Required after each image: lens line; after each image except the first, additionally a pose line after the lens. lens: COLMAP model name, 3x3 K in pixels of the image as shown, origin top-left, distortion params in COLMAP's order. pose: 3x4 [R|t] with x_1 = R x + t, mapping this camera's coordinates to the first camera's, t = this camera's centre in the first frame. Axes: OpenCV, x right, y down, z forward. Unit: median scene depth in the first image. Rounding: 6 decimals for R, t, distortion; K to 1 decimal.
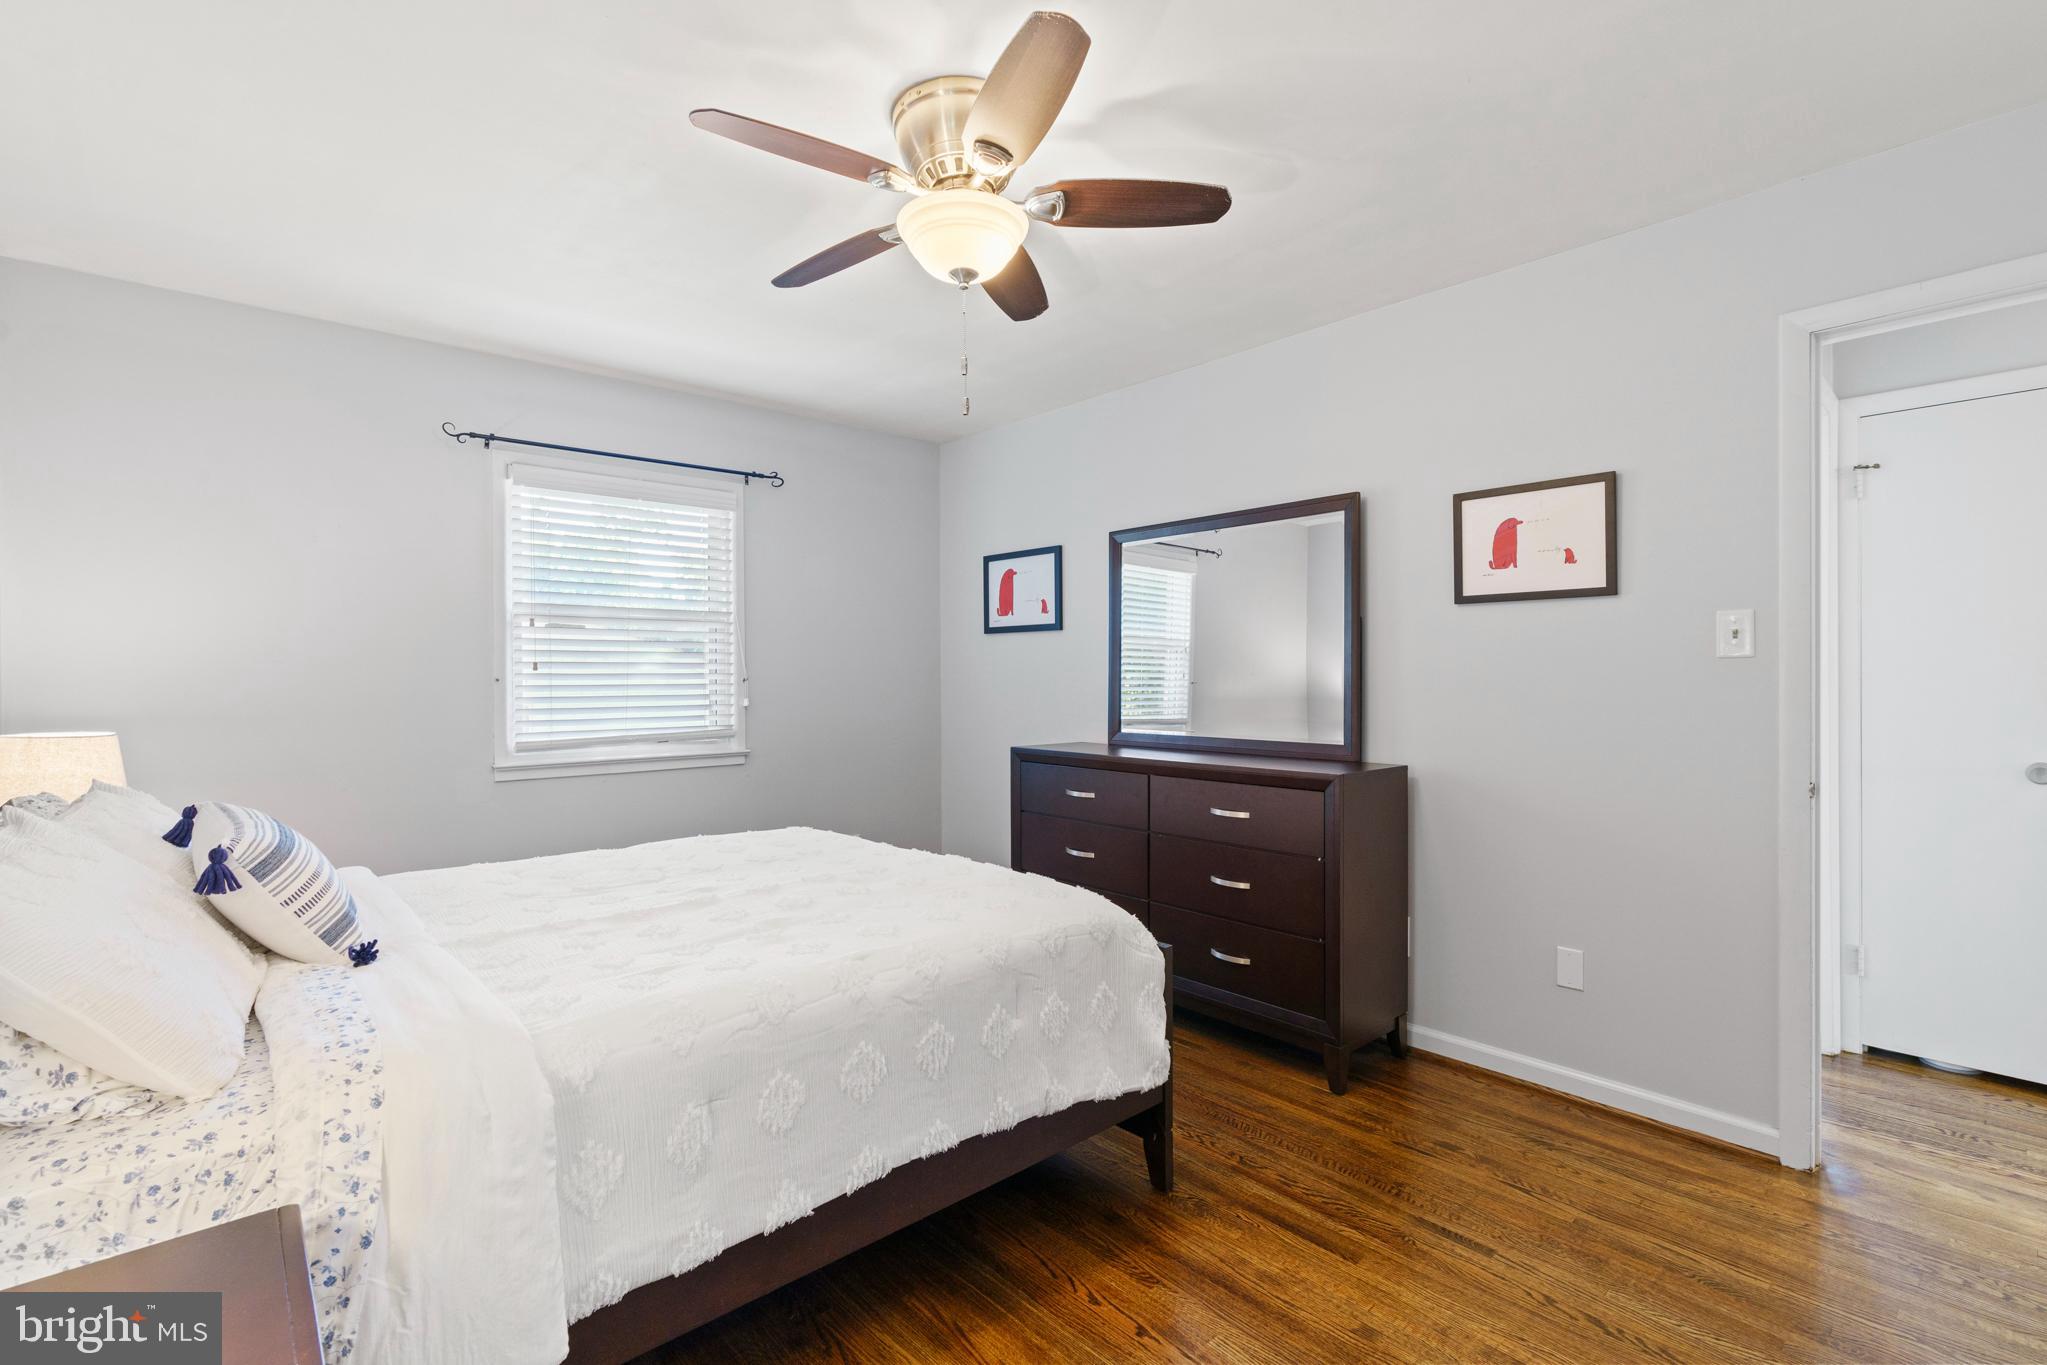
lens RADIAL K [[924.2, 0, 1030.4], [0, 924.2, 683.6], [0, 0, 1]] dist [-0.006886, 0.000346]
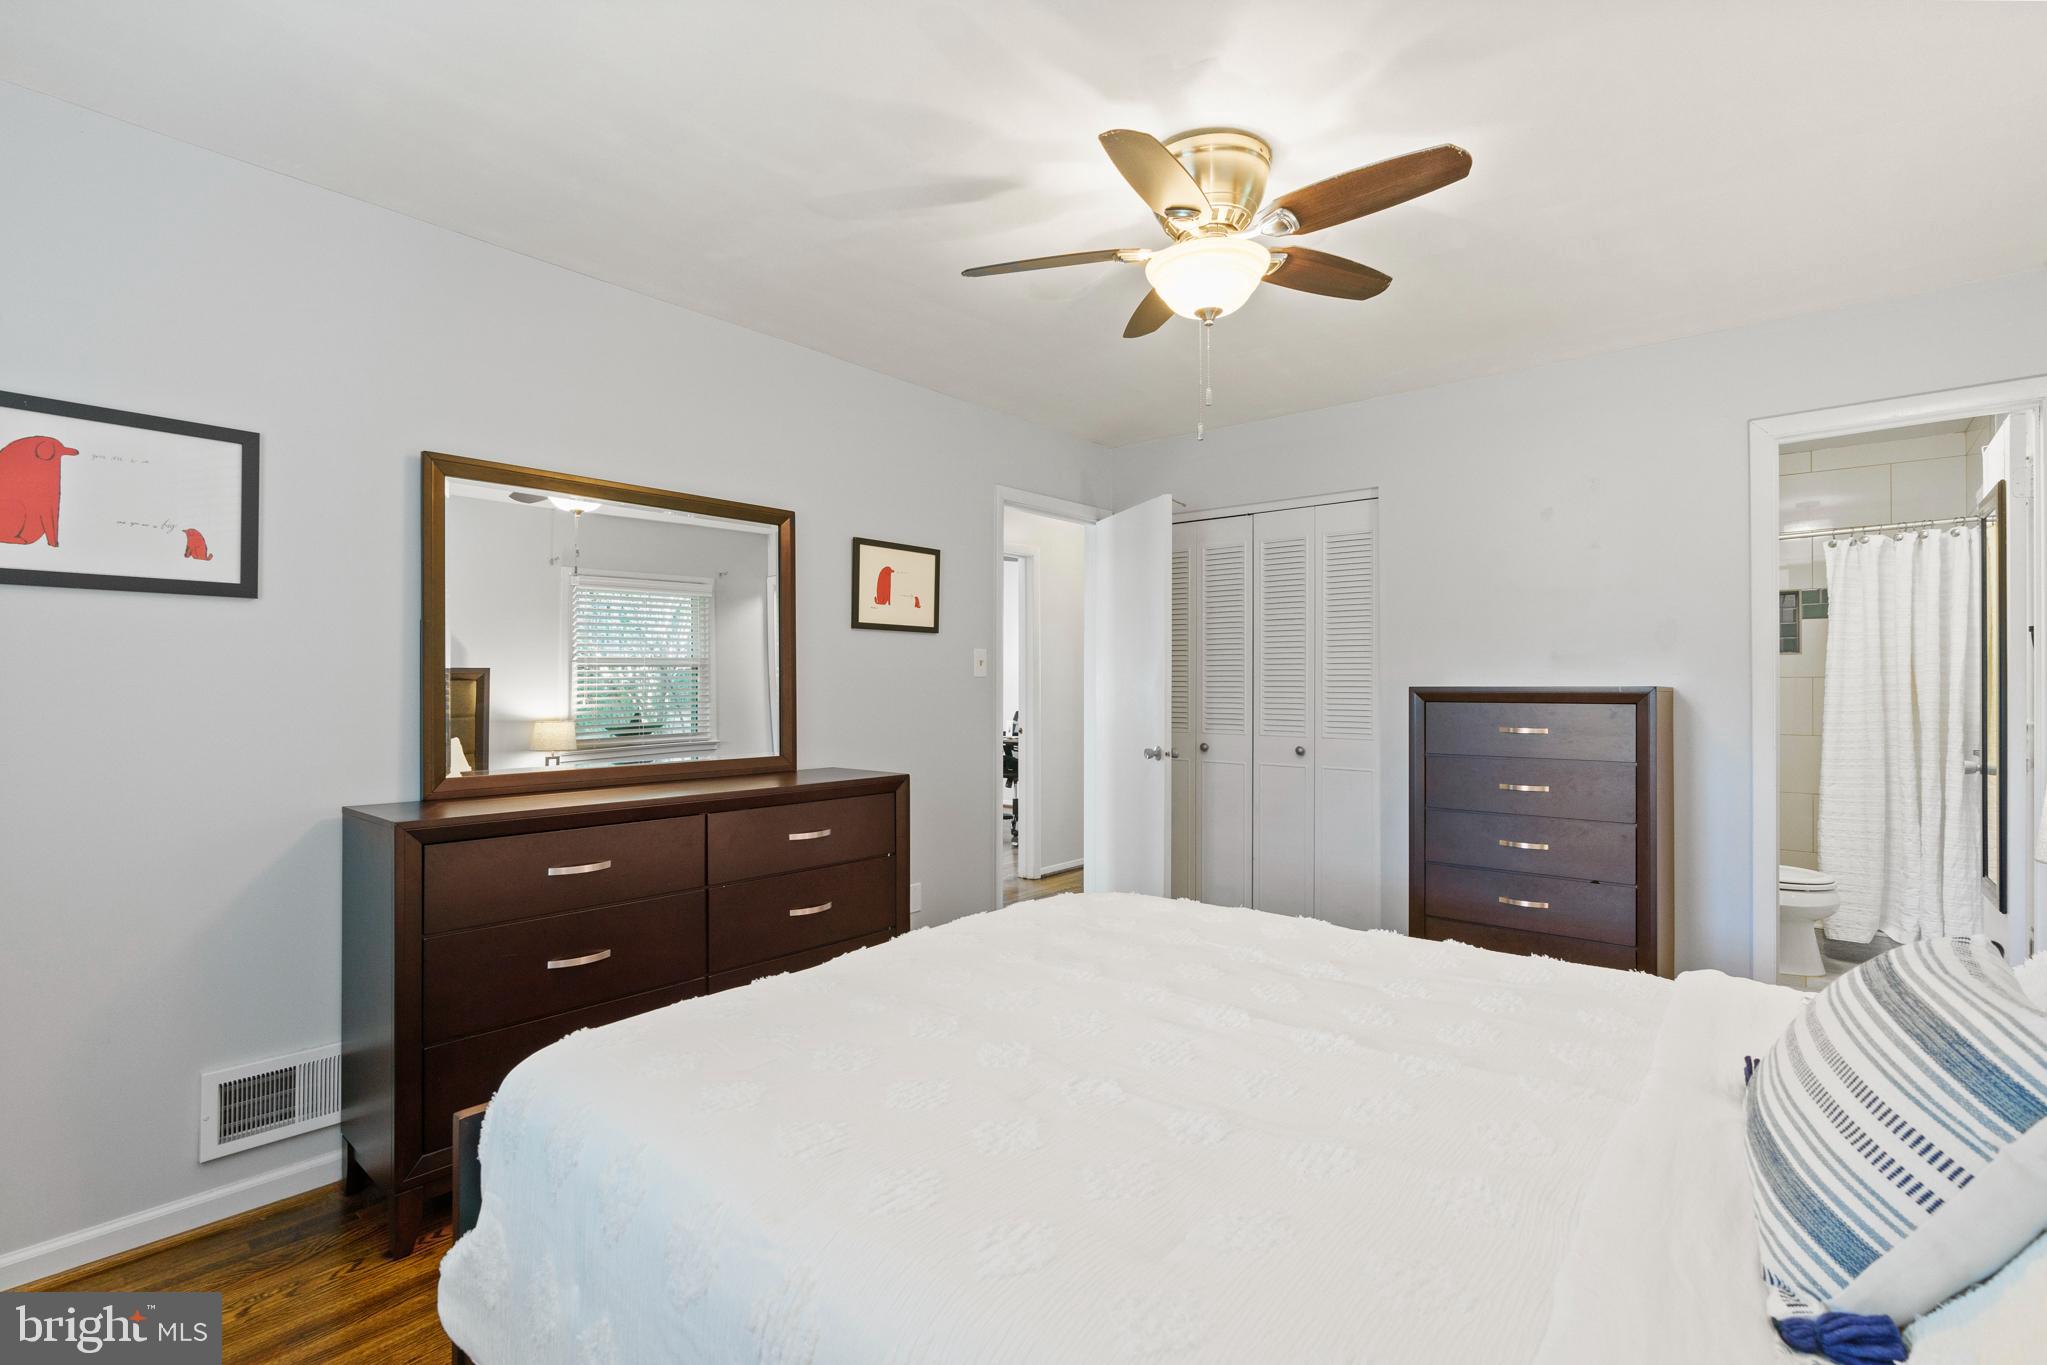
lens RADIAL K [[924.2, 0, 1030.4], [0, 924.2, 683.6], [0, 0, 1]] dist [-0.006886, 0.000346]
pose [[-0.132847, 0.007508, 0.991108, -0.708622], [0.012219, 0.999908, -0.005937, -0.003431], [-0.991061, 0.011321, -0.132926, 0.864430]]
